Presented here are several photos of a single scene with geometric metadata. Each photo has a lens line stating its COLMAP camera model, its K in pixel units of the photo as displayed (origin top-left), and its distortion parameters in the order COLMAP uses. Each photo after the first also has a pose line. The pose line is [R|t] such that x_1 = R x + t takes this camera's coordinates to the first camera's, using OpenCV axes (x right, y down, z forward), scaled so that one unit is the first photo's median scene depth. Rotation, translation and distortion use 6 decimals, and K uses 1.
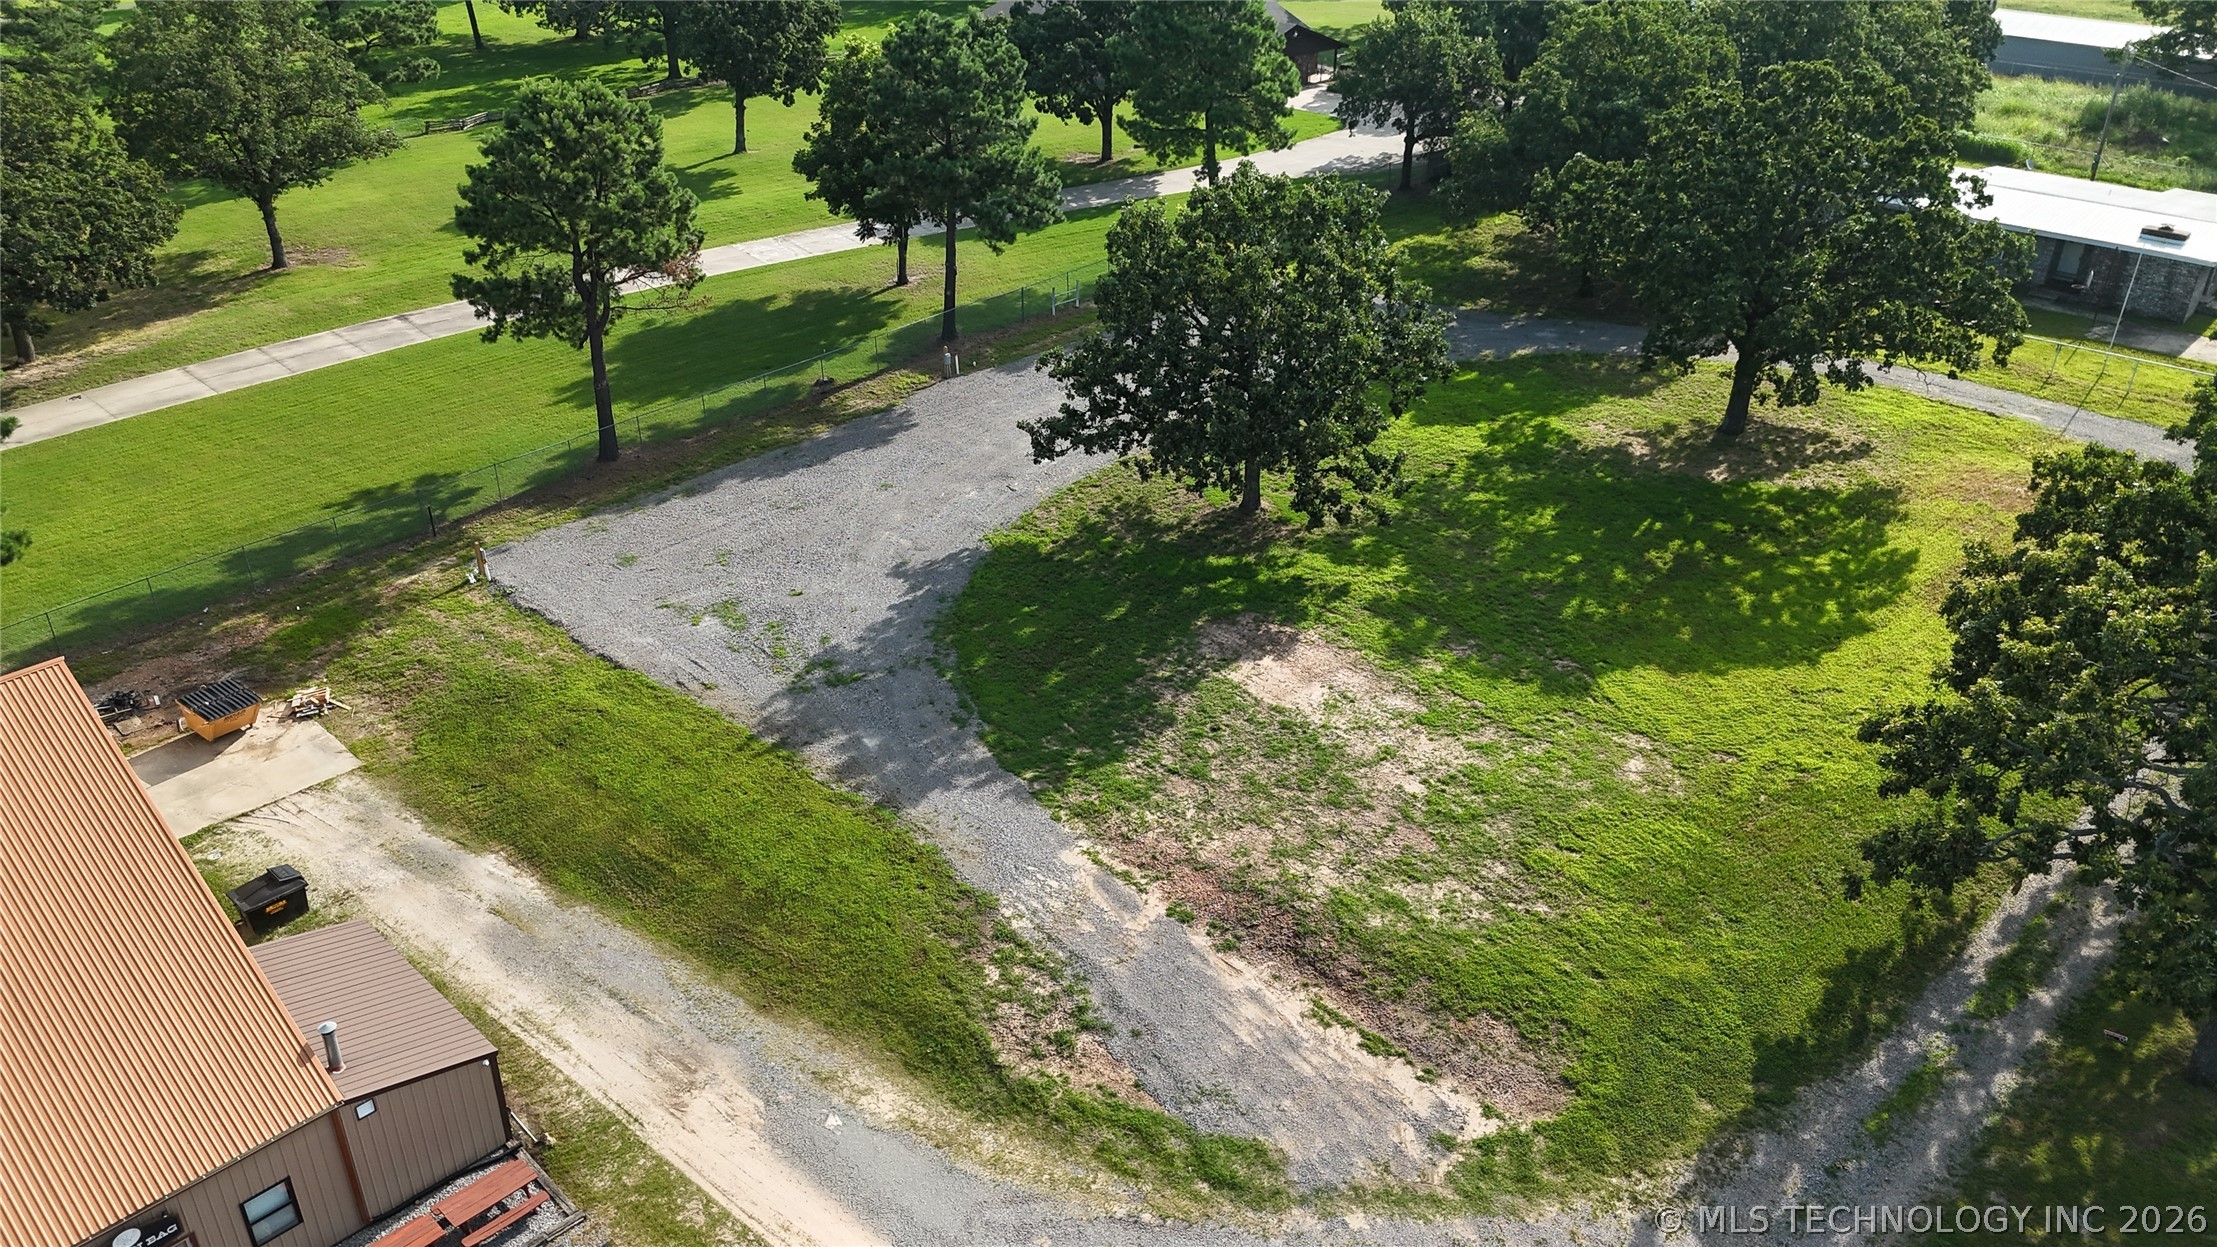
lens RADIAL K [[1643.3, 0, 1088.7], [0, 1643.3, 623.2], [0, 0, 1]] dist [0.083330, -0.081847]
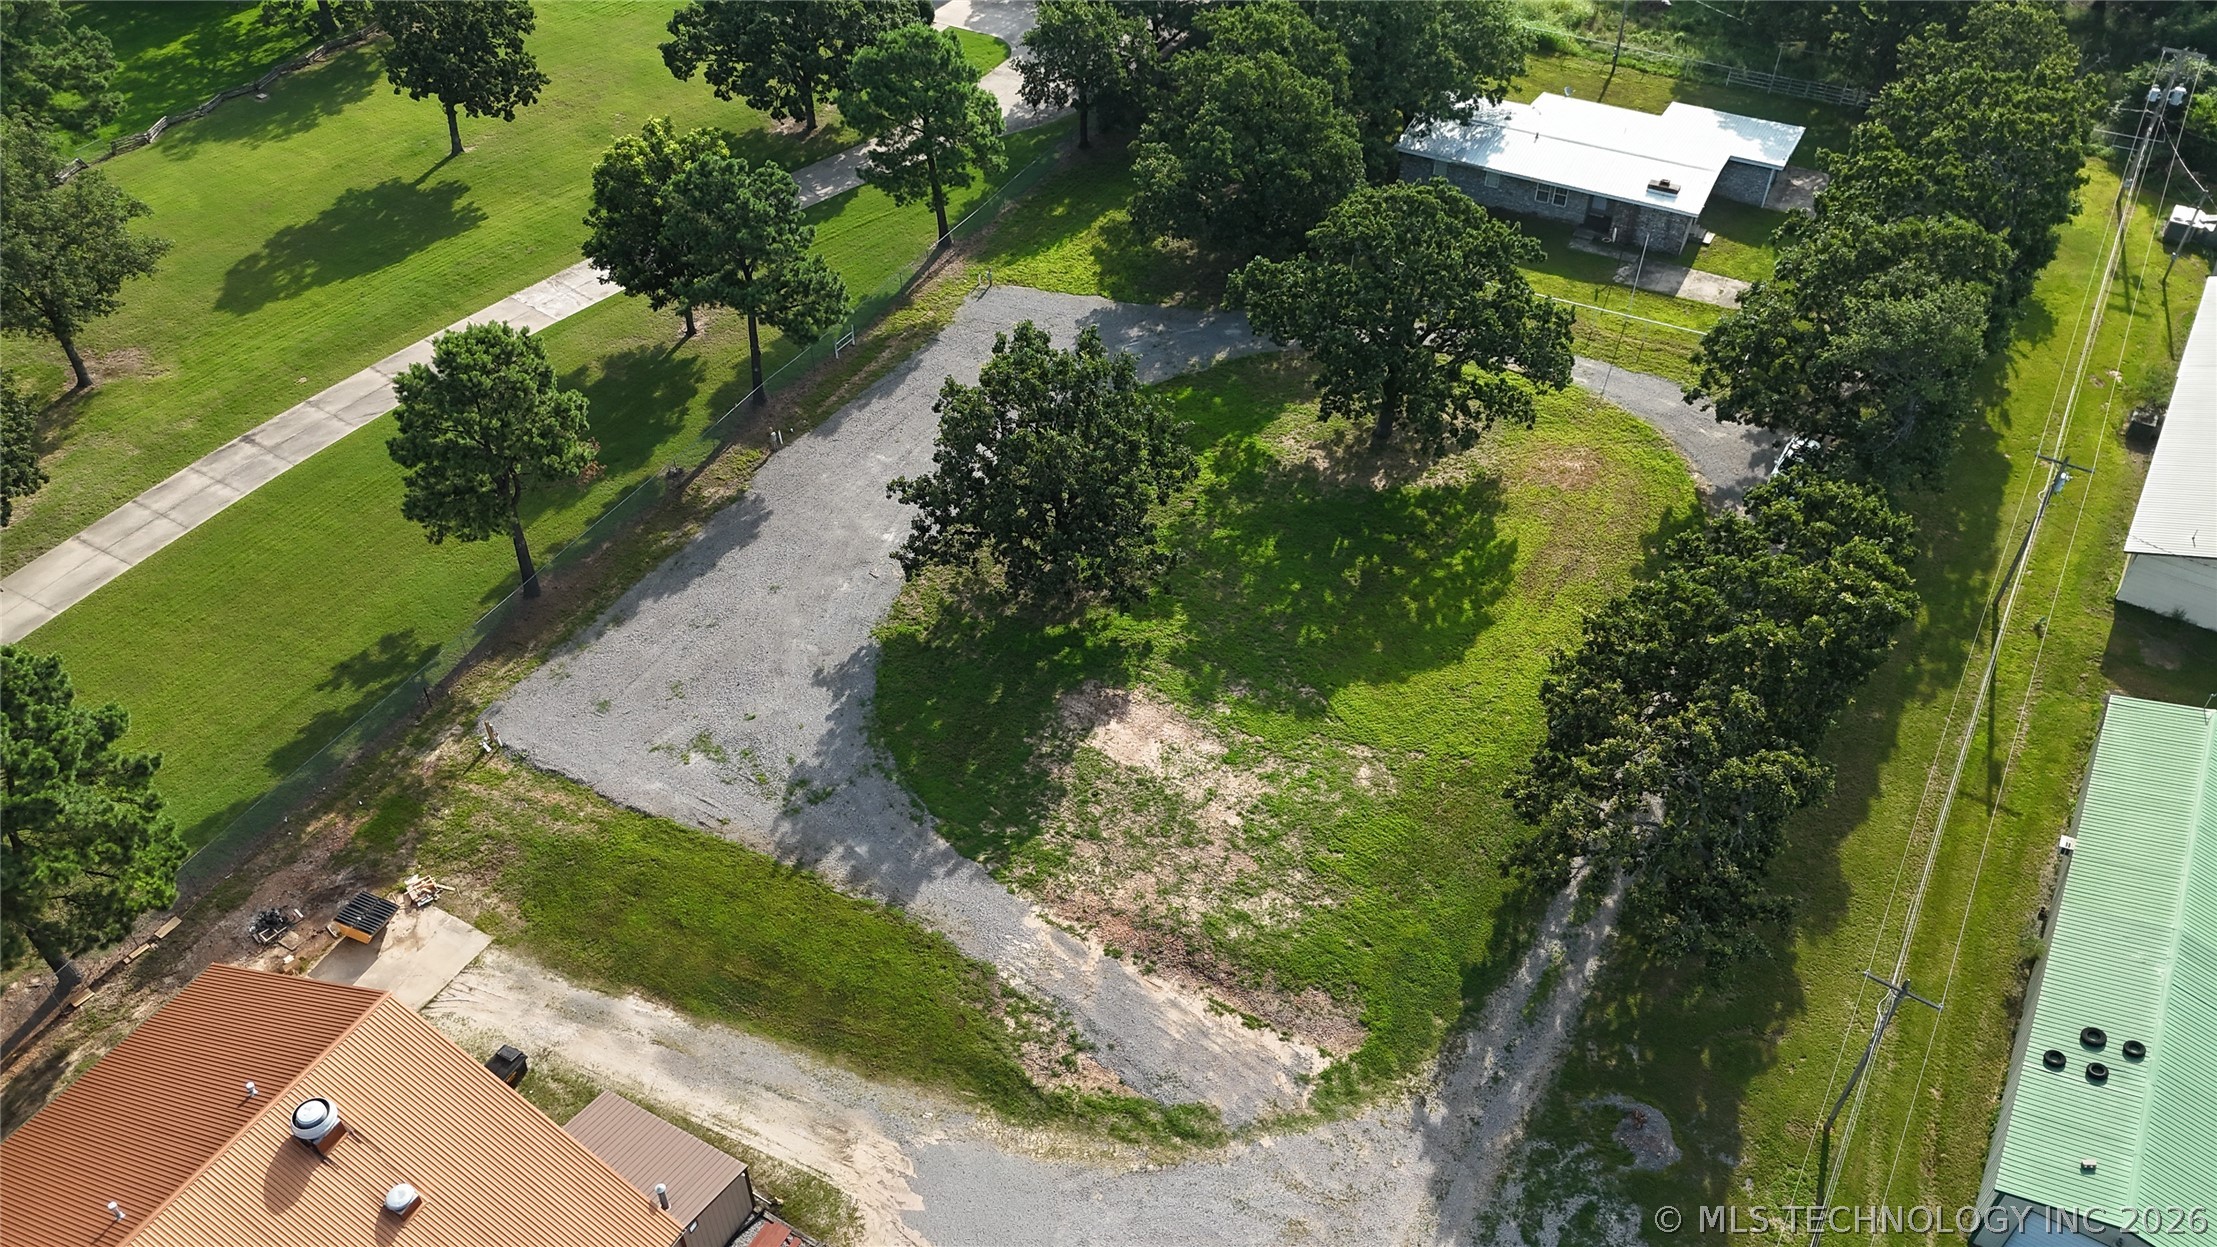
lens RADIAL K [[1643.3, 0, 1098.5], [0, 1643.3, 629.4], [0, 0, 1]] dist [0.083330, -0.081847]
pose [[0.965429, -0.176116, 0.192174, -0.174184], [0.132842, 0.966732, 0.218590, -0.394783], [-0.224278, -0.185504, 0.956707, -0.373304]]
